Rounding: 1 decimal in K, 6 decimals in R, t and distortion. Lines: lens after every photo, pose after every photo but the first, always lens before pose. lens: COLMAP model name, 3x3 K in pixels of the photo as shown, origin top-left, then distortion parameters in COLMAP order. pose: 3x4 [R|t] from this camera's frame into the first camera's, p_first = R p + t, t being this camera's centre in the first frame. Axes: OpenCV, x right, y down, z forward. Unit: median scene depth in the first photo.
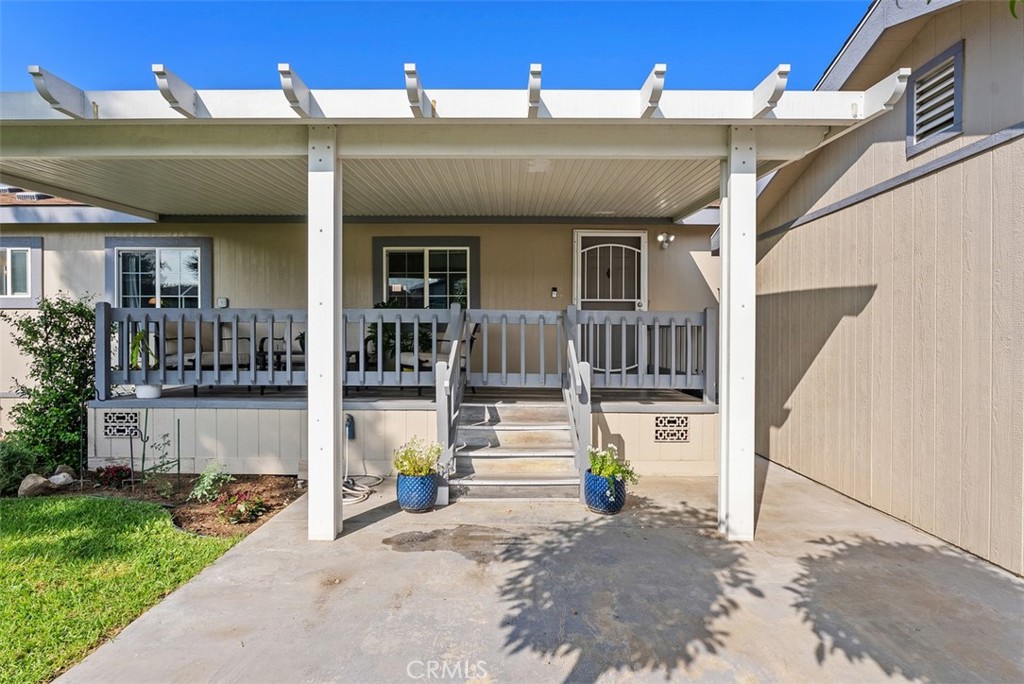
lens RADIAL K [[530.2, 0, 494.1], [0, 530.2, 331.4], [0, 0, 1]] dist [-0.011793, 0.000864]
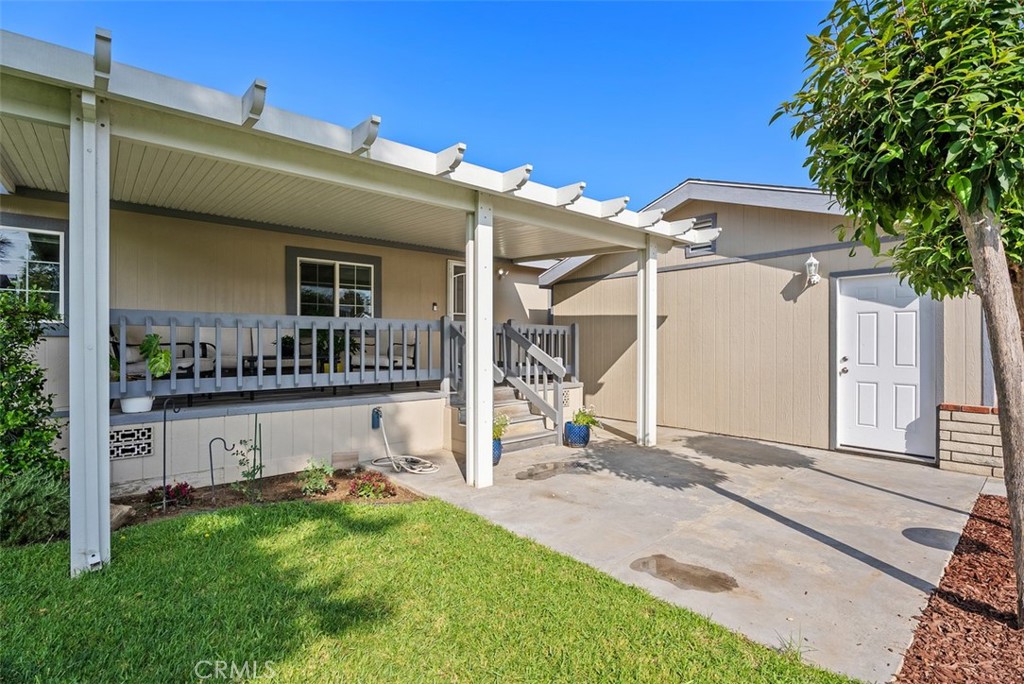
lens RADIAL K [[493.5, 0, 494.4], [0, 493.5, 340.6], [0, 0, 1]] dist [-0.013066, 0.001265]
pose [[0.763929, -0.001319, 0.645299, -0.726948], [-0.007678, 0.999909, 0.011133, -0.007724], [-0.645255, -0.013459, 0.763849, -0.013014]]
